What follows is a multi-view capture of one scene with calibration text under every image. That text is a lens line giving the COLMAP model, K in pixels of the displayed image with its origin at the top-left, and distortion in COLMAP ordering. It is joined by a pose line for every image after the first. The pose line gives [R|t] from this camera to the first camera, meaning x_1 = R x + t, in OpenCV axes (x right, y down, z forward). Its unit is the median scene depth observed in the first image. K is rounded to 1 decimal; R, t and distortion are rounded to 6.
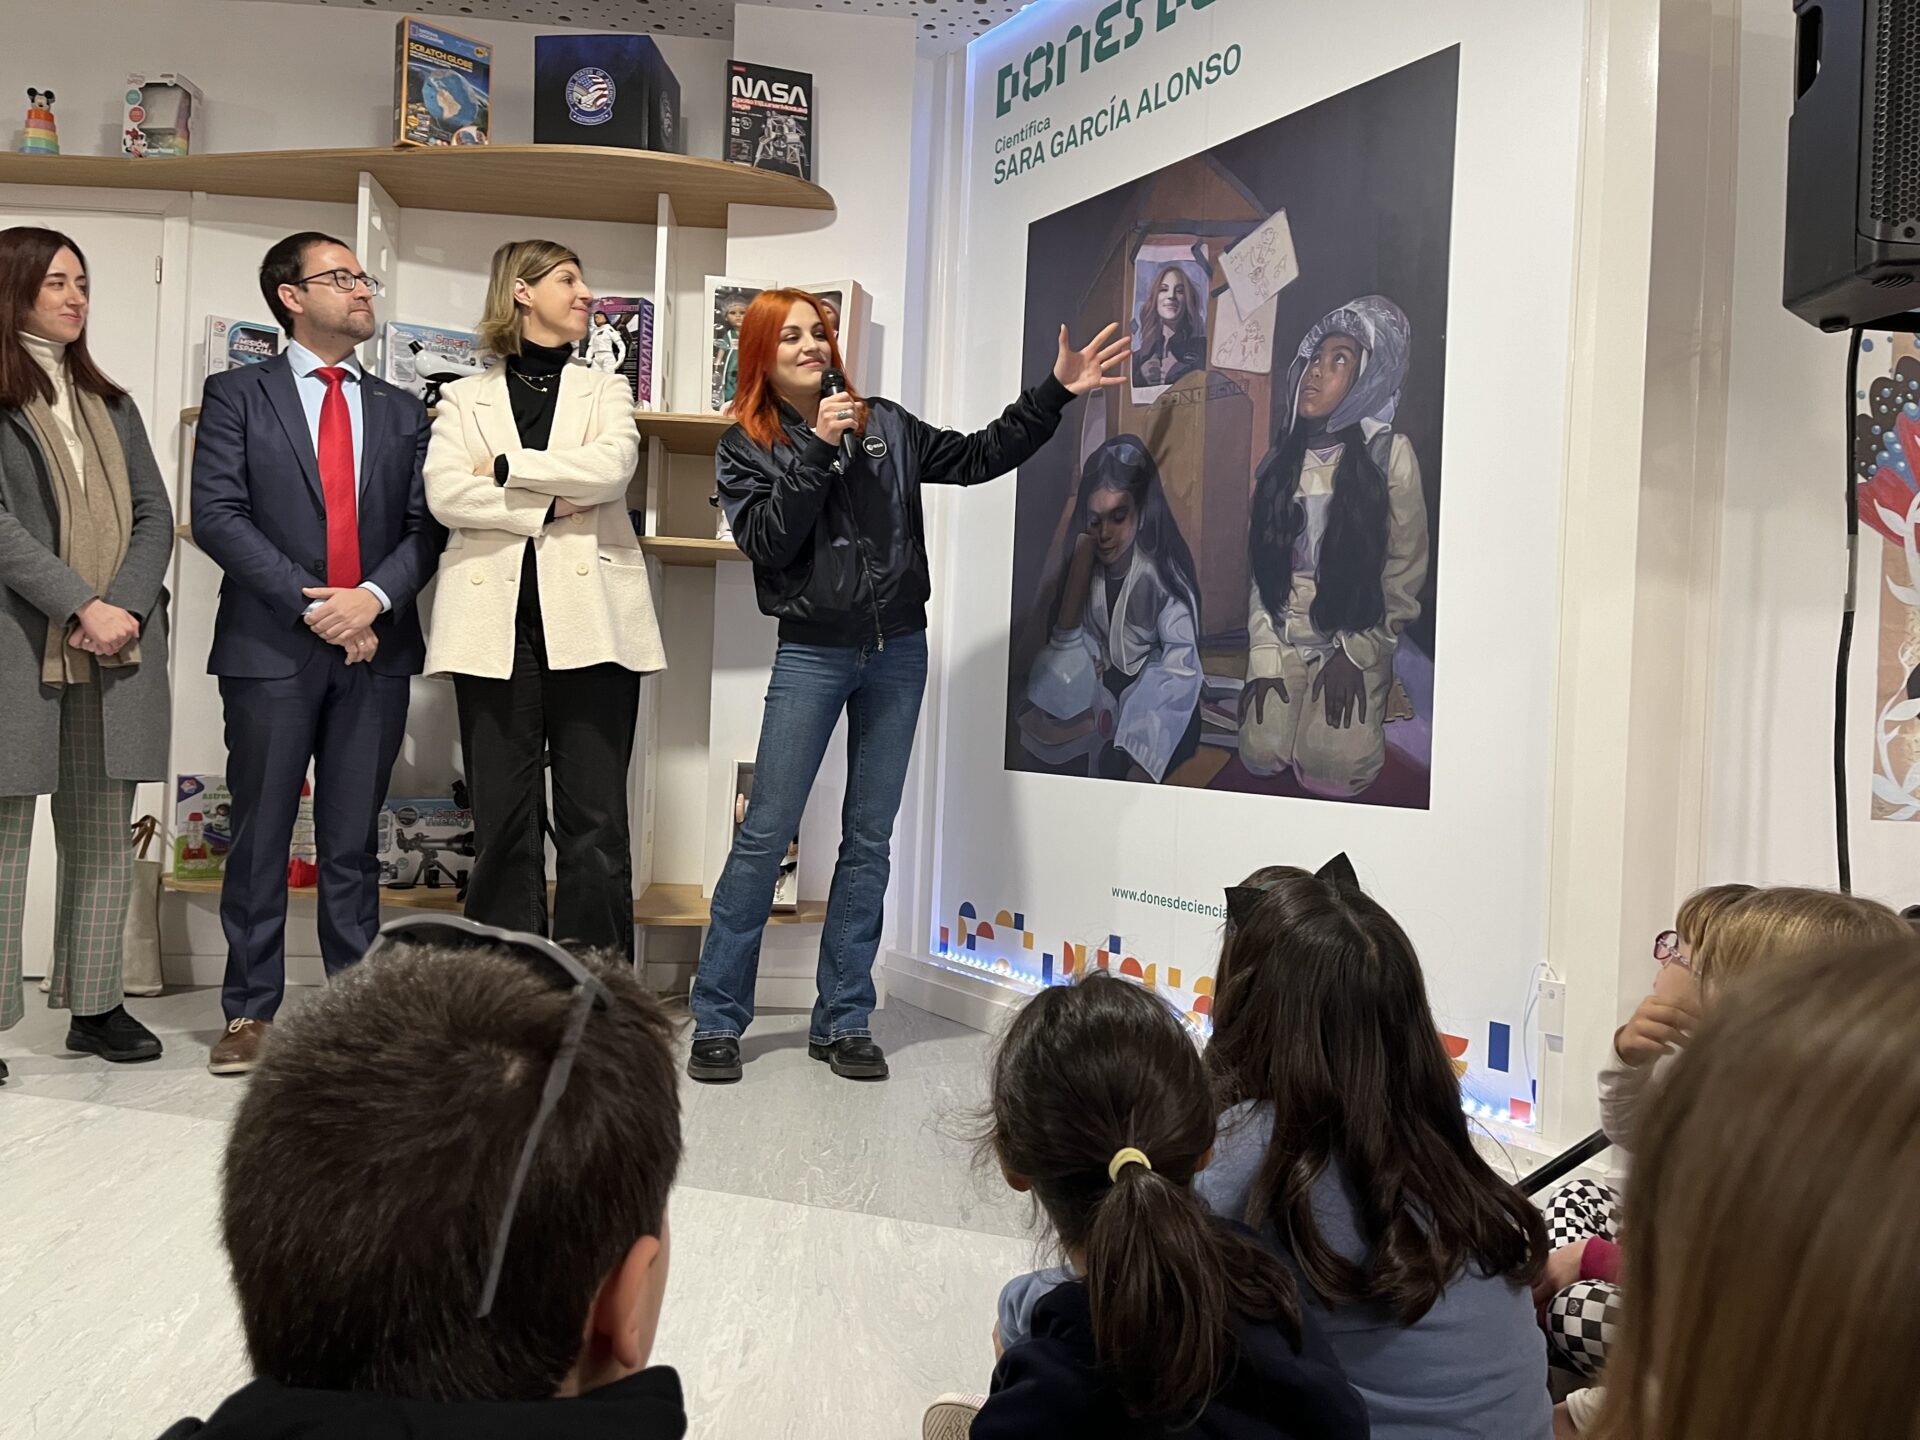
lens RADIAL K [[1442.1, 0, 960.0], [0, 1442.1, 720.0], [0, 0, 1]] dist [0.035399, 0.001970]
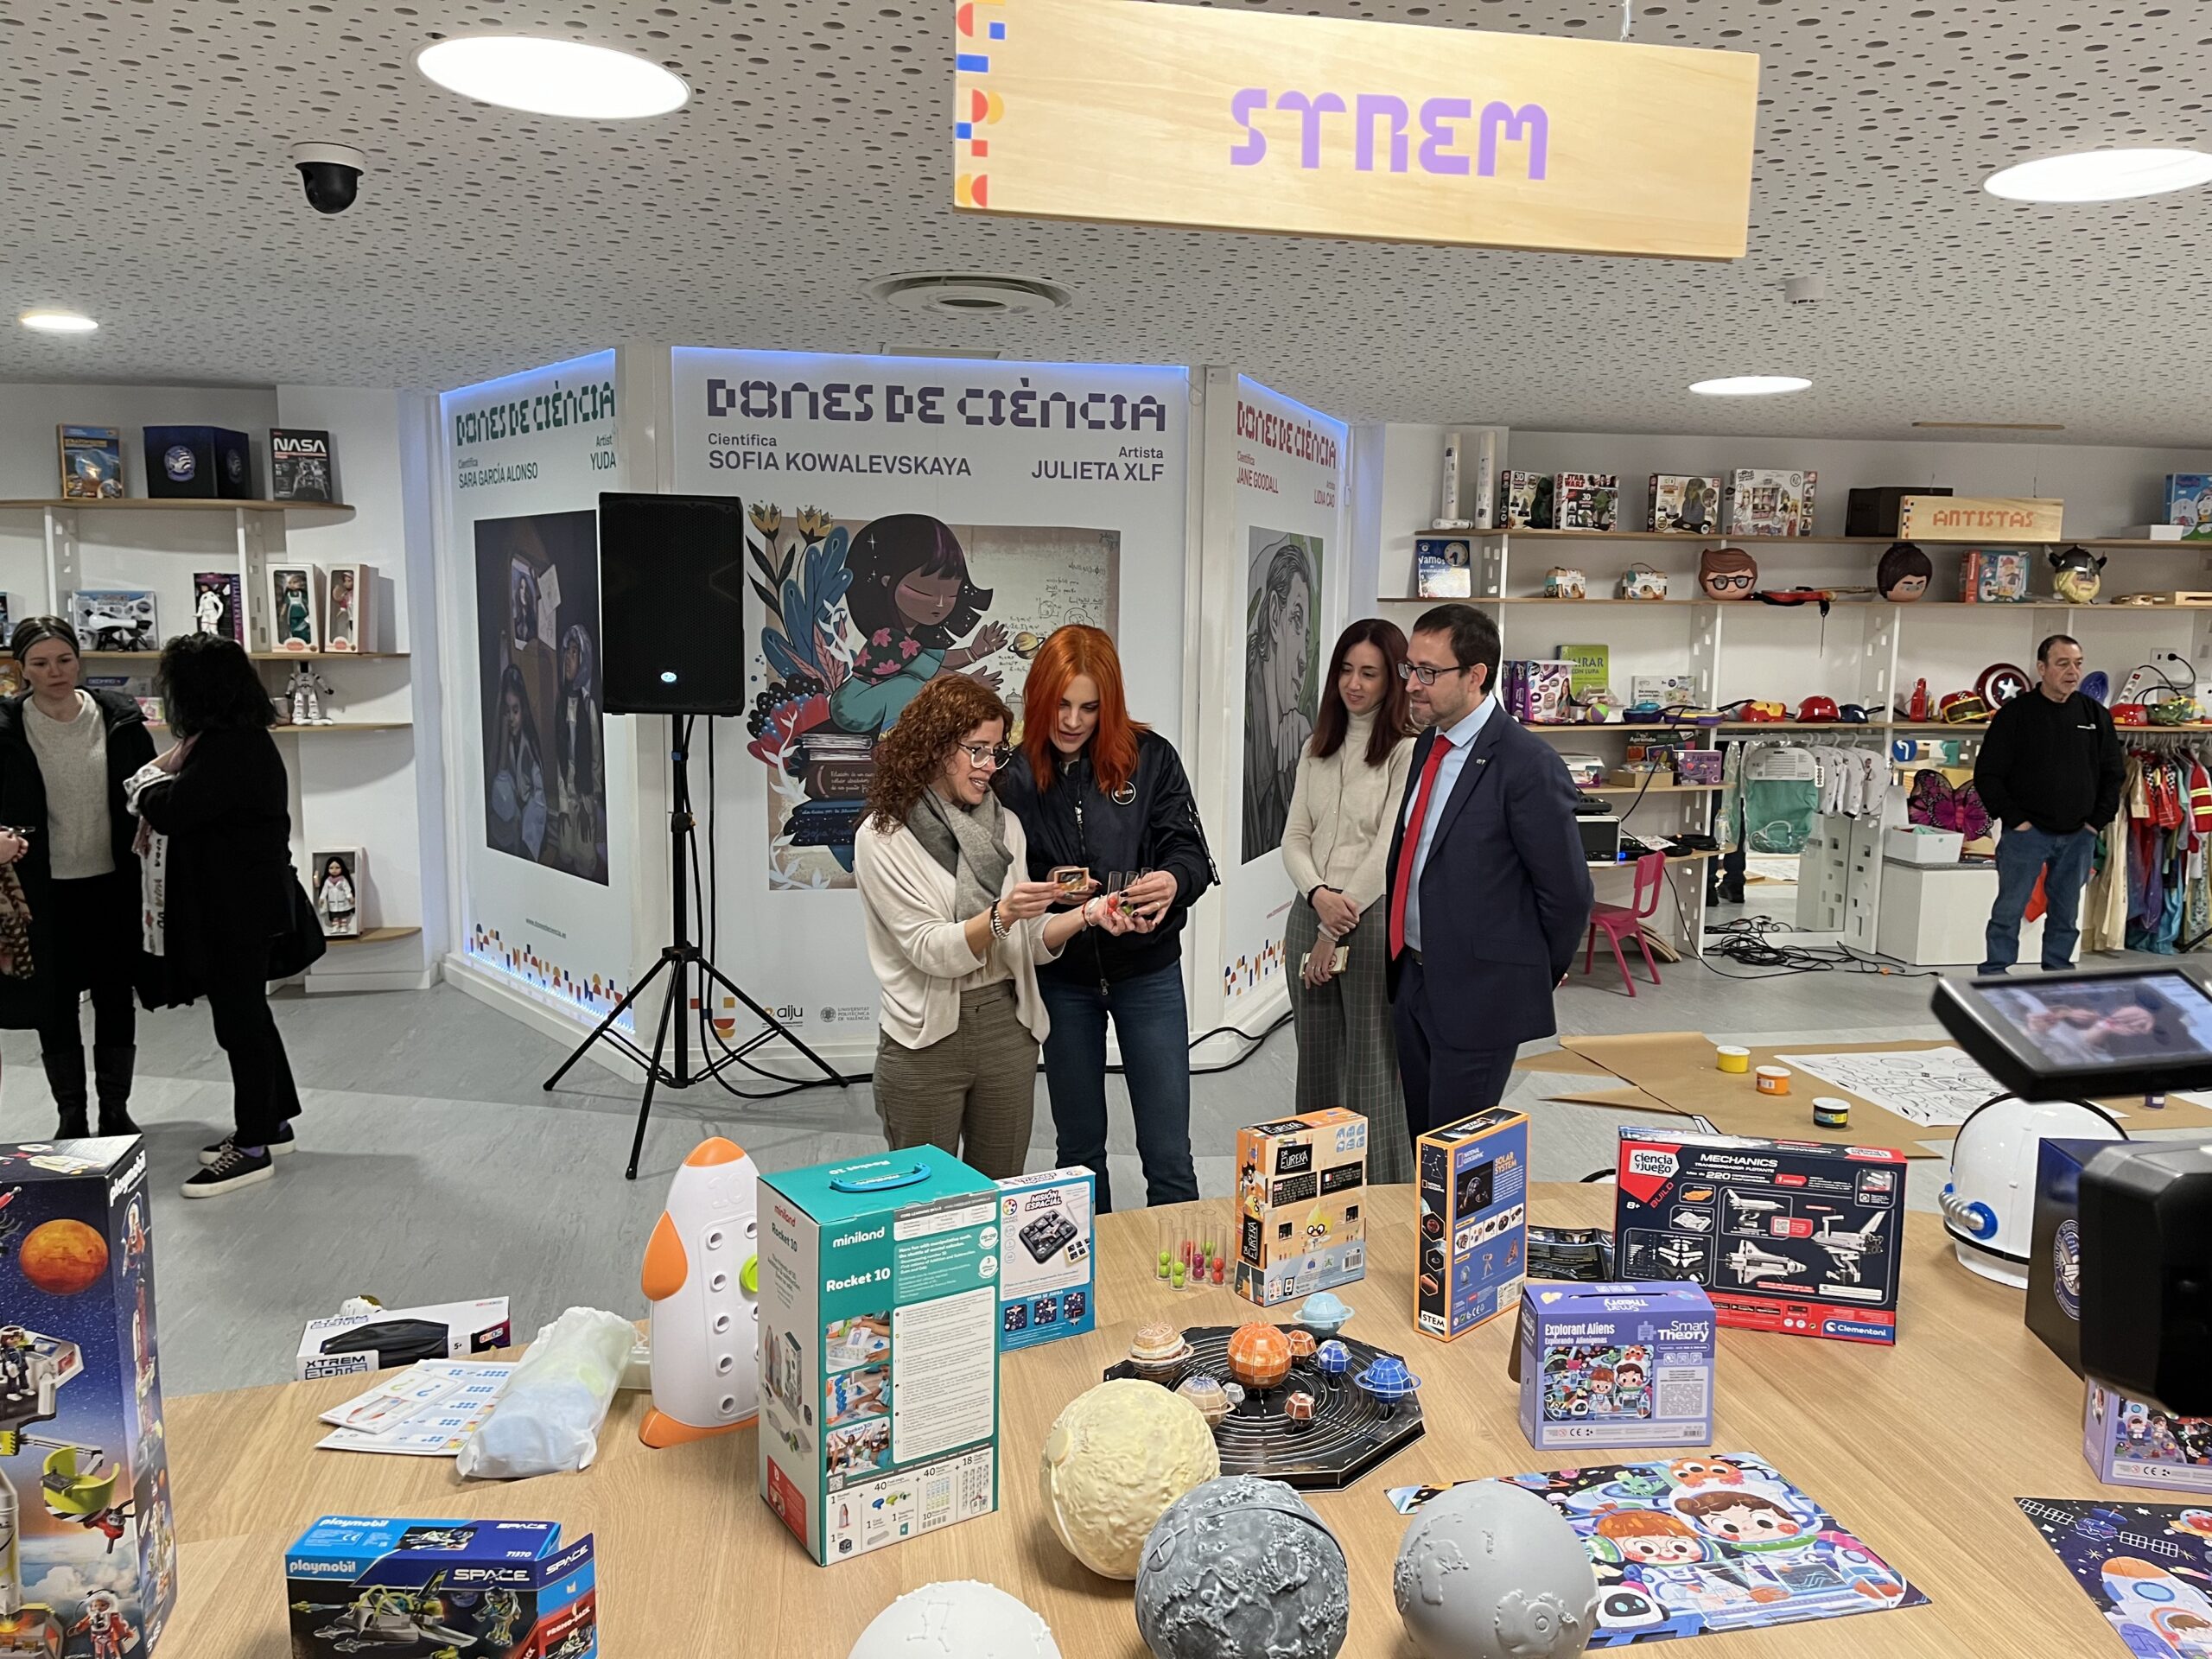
lens RADIAL K [[1627.3, 0, 1170.6], [0, 1627.3, 829.5], [0, 0, 1]] dist [0.089262, -0.124017]
pose [[0.994532, -0.038924, 0.096905, 0.749932], [0.026261, 0.991339, 0.128679, -0.249486], [-0.101074, -0.125430, 0.986940, -1.153701]]
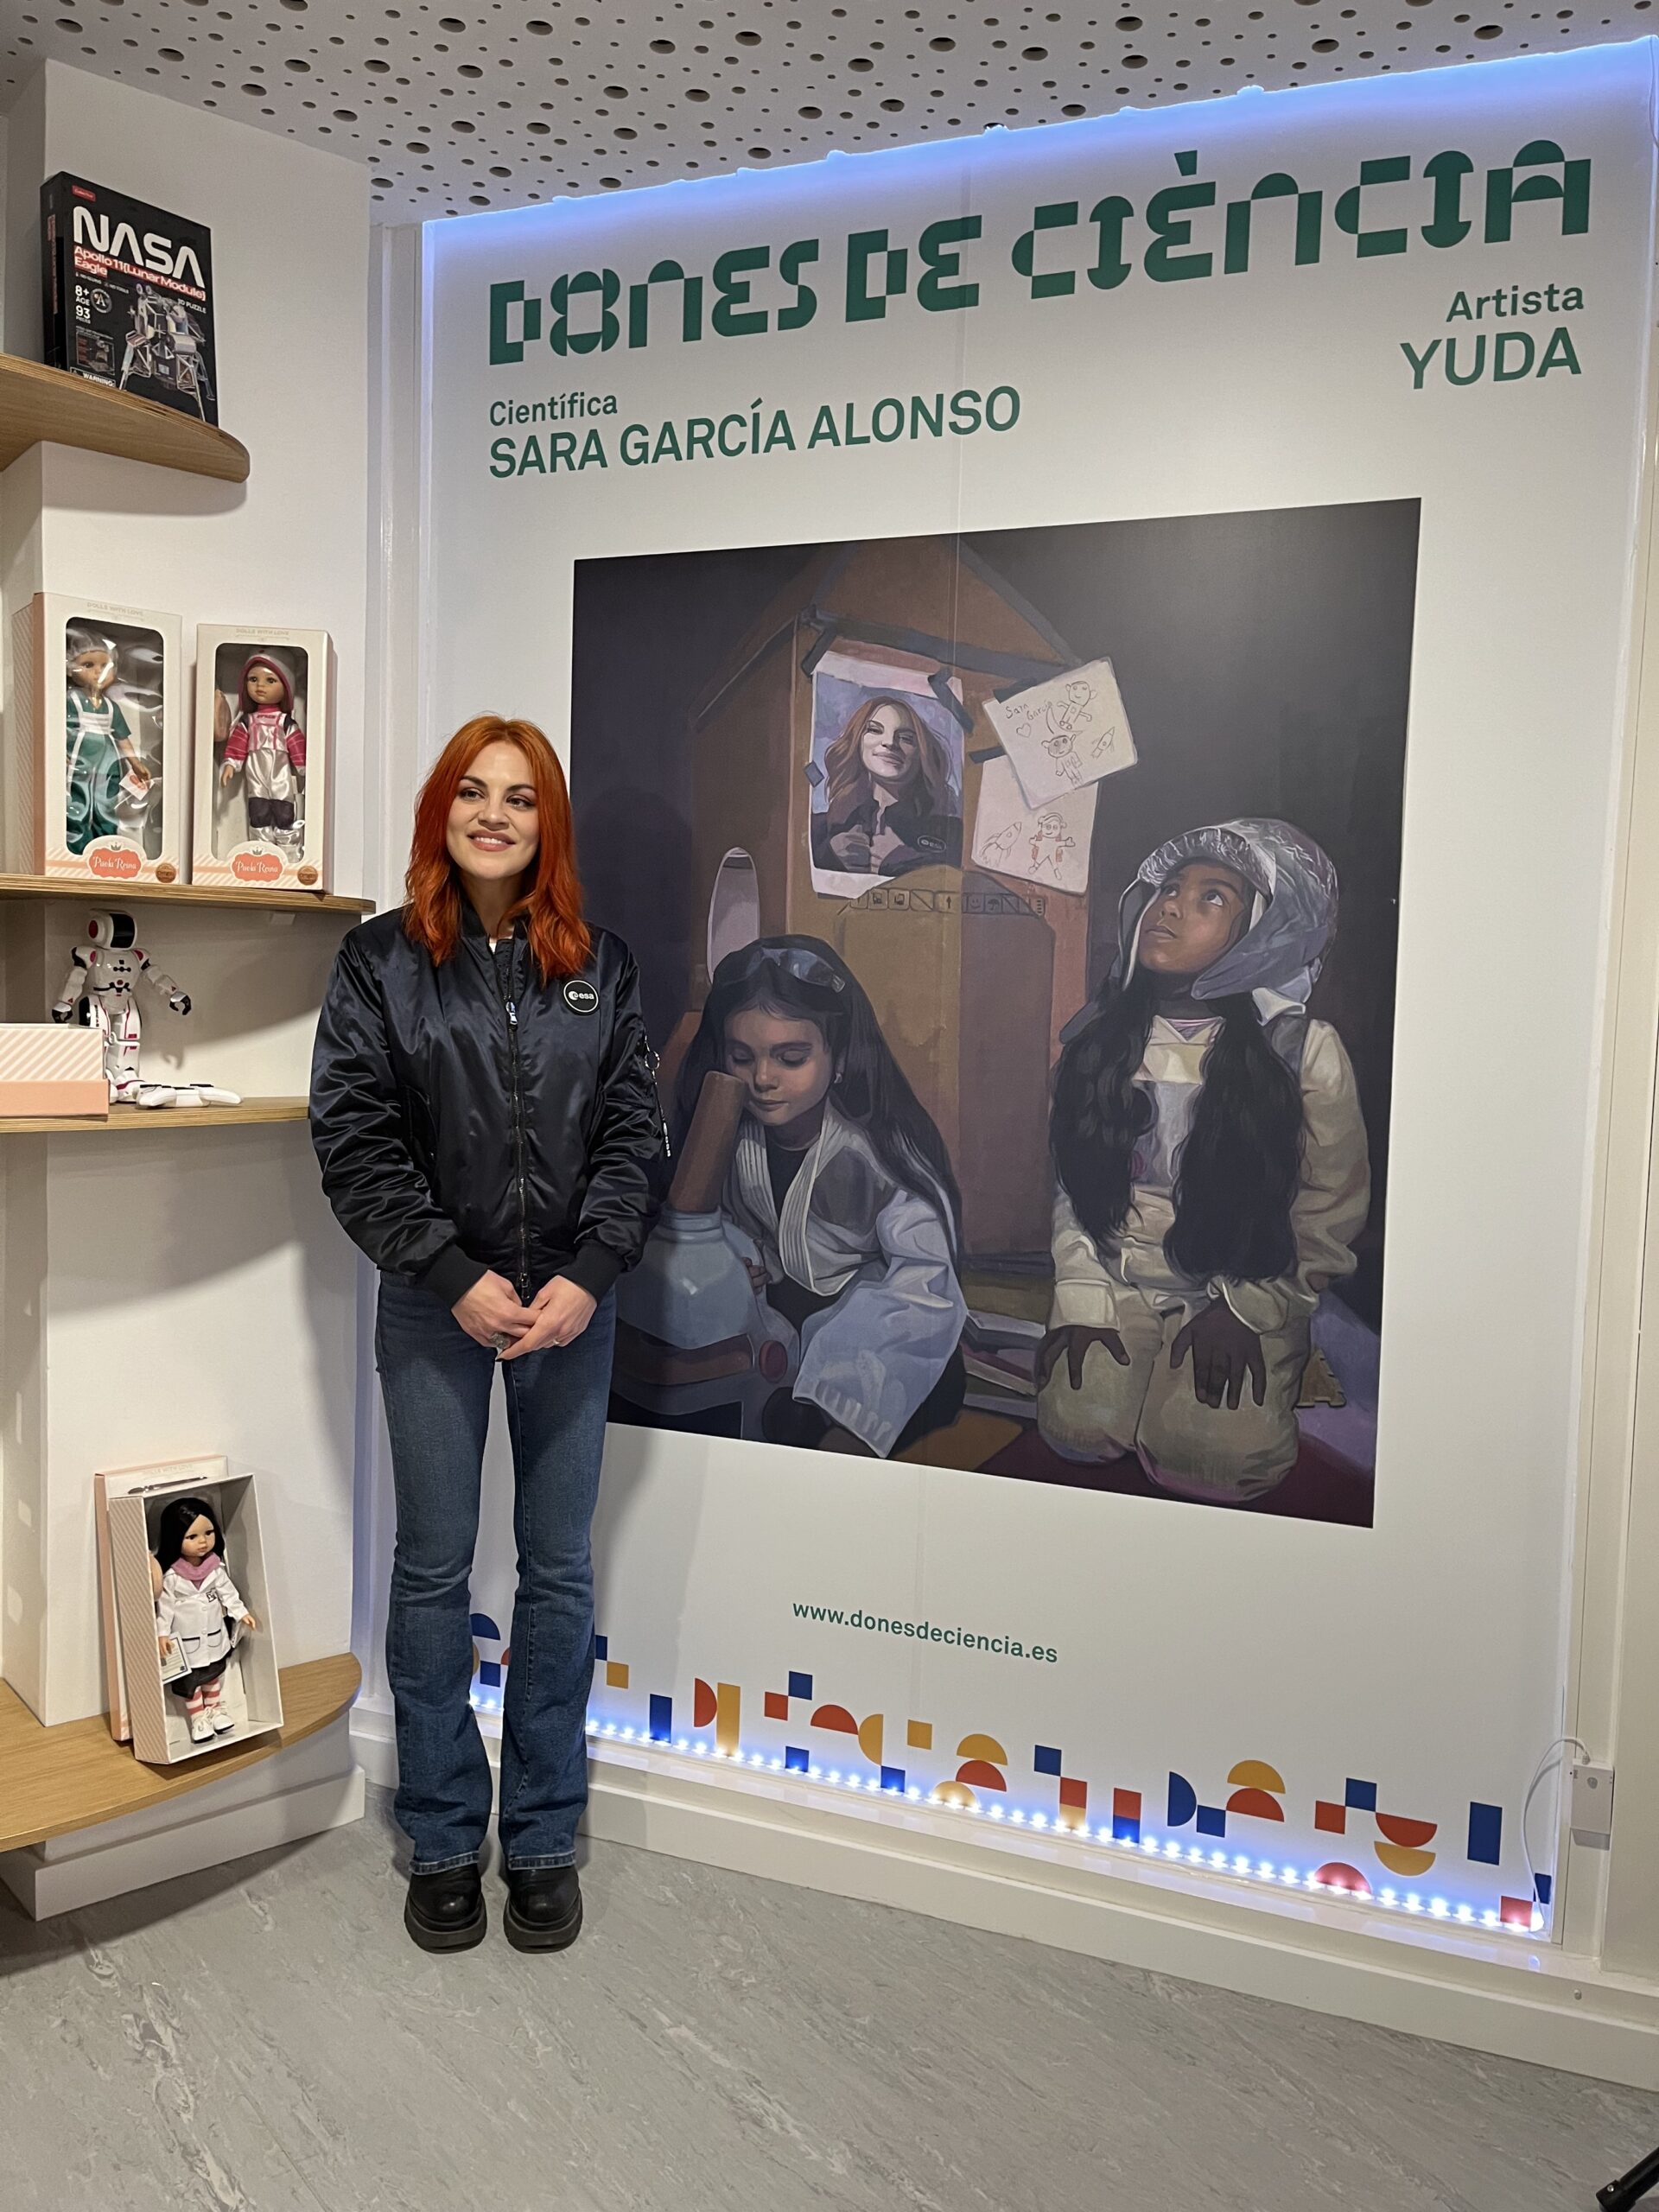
lens RADIAL K [[1627.3, 0, 829.5], [0, 1627.3, 1106.0], [0, 0, 1]] dist [0.089262, -0.124017]
pose [[0.830215, -0.053053, 0.554913, -0.315919], [0.004619, 0.996081, 0.088319, -0.196947], [-0.557424, -0.070761, 0.827207, 0.385260]]
